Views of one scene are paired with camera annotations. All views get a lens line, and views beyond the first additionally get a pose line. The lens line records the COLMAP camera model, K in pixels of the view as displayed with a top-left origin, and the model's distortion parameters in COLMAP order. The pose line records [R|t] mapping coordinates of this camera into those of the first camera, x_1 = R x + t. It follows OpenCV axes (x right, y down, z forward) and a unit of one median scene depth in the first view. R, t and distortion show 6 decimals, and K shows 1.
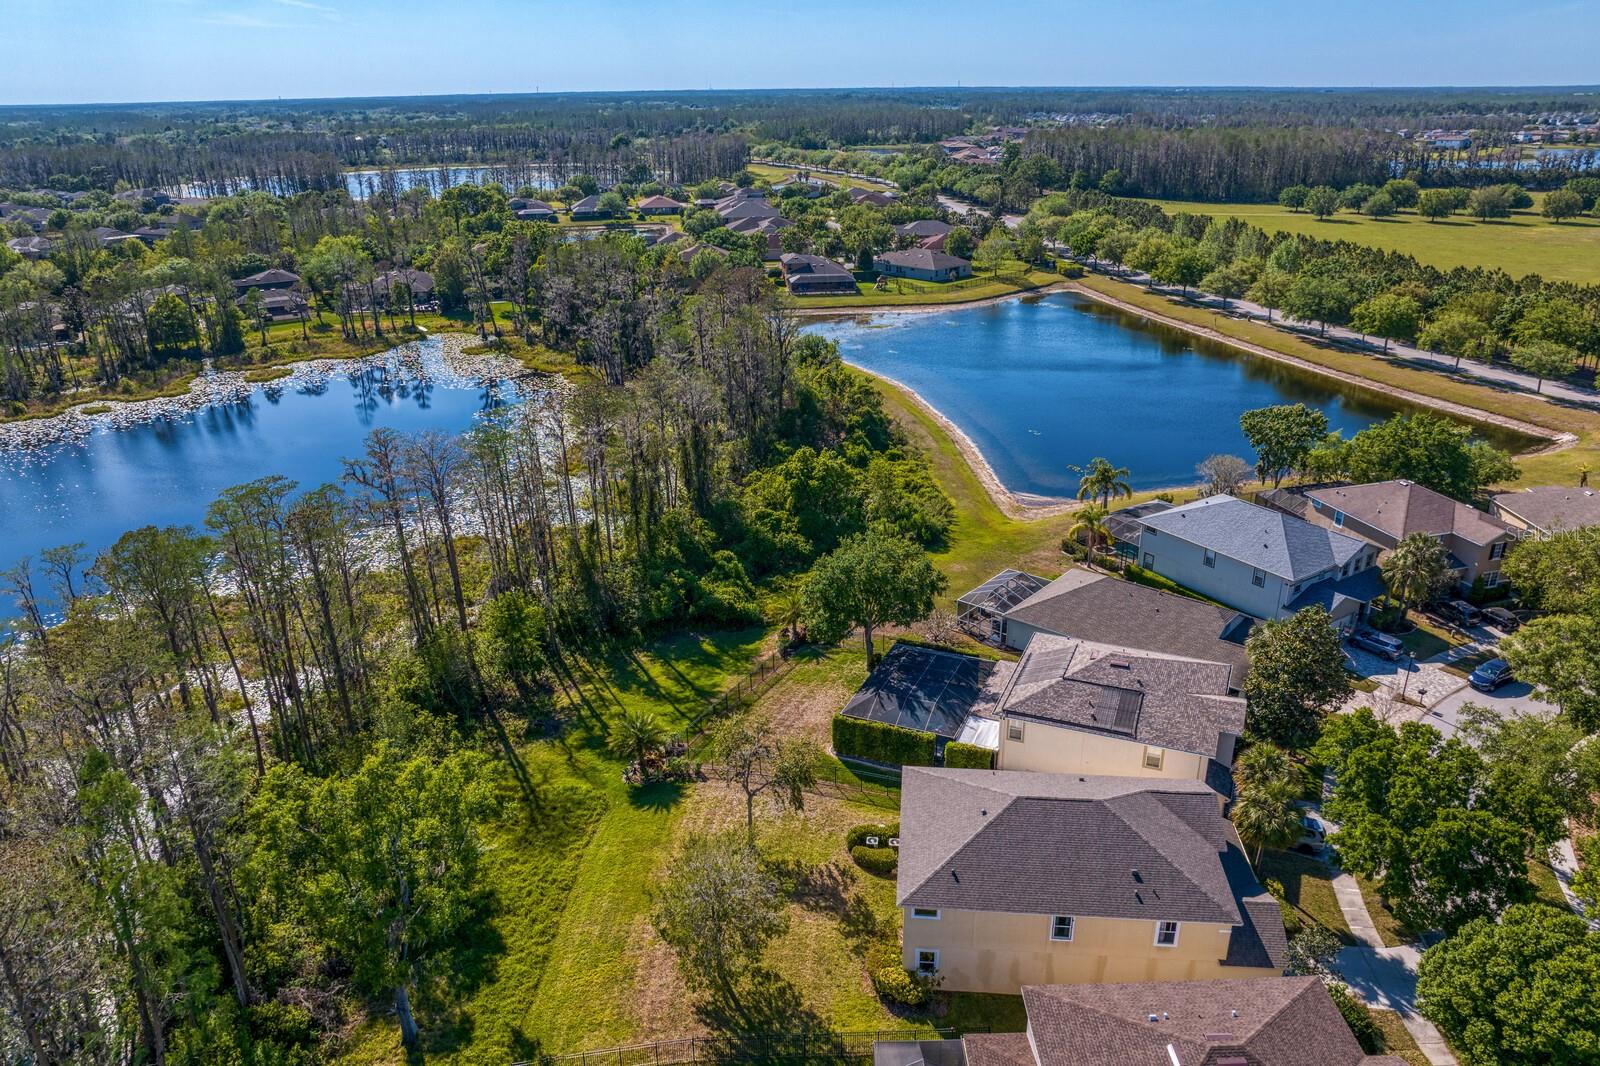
lens RADIAL K [[1141.1, 0, 801.9], [0, 1141.1, 514.9], [0, 0, 1]] dist [-0.048206, 0.000289]
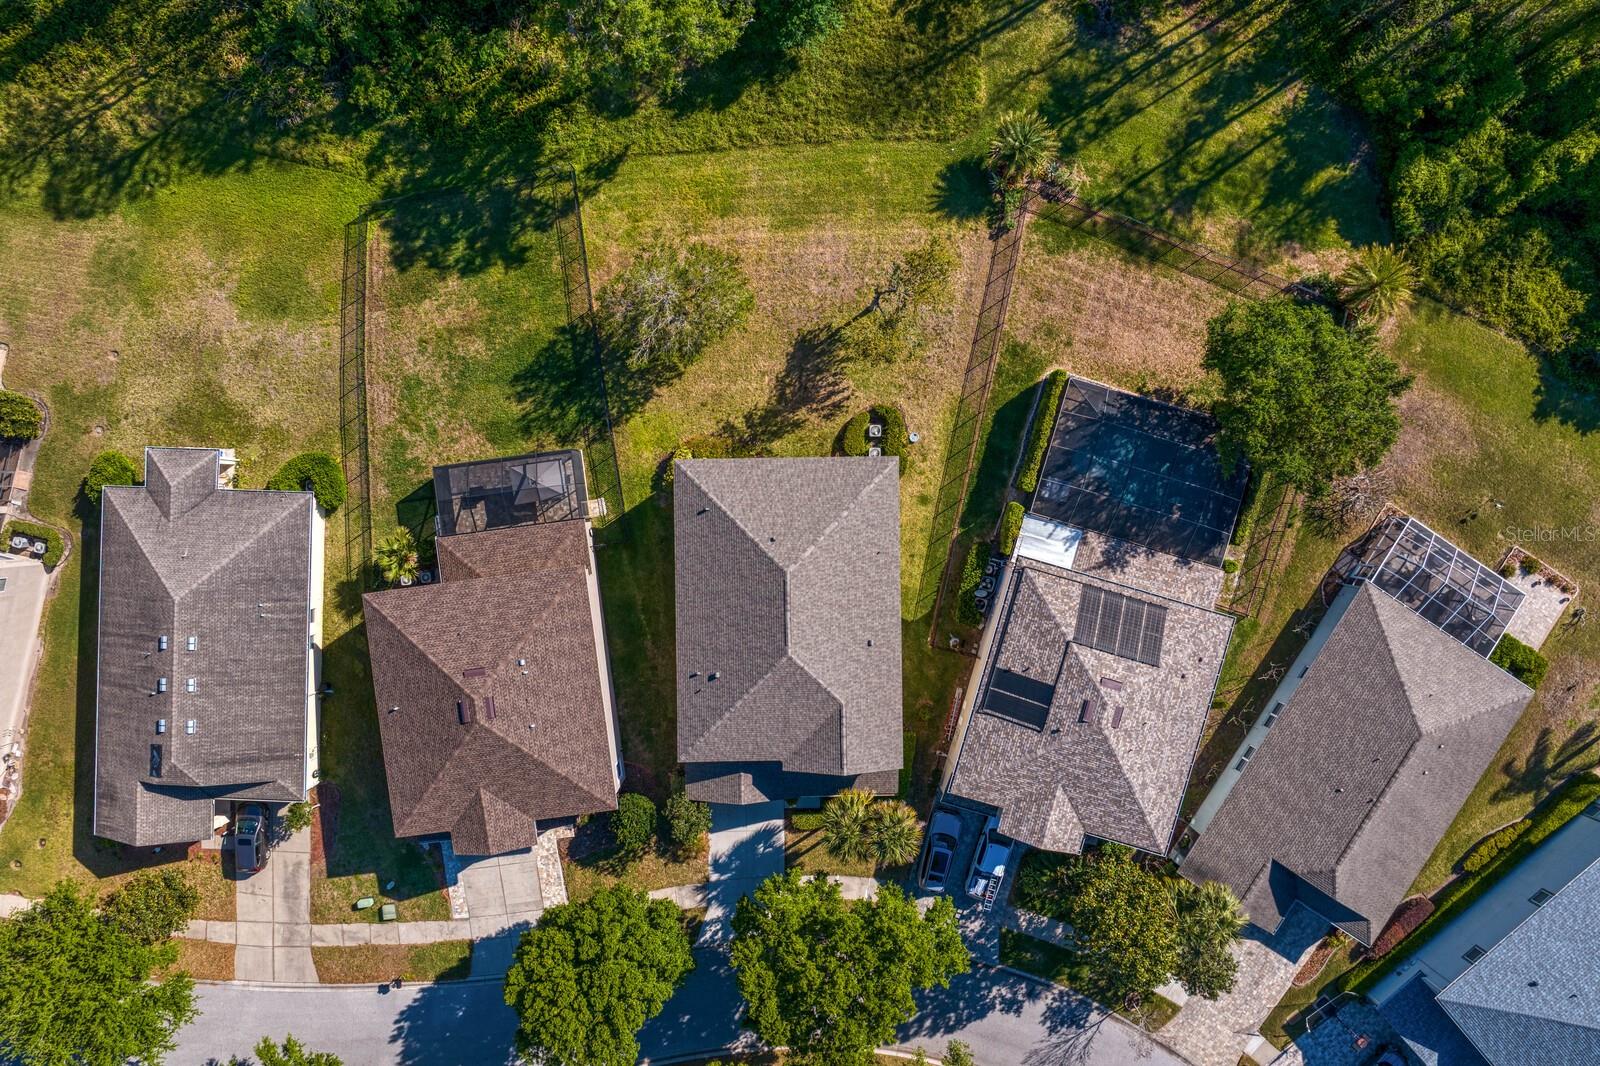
lens RADIAL K [[1141.1, 0, 801.9], [0, 1141.1, 514.9], [0, 0, 1]] dist [-0.048206, 0.000289]
pose [[0.122998, 0.992171, 0.021648, 0.107680], [-0.350199, 0.022983, 0.936393, -0.628484], [0.928565, -0.122756, 0.350284, 0.602642]]
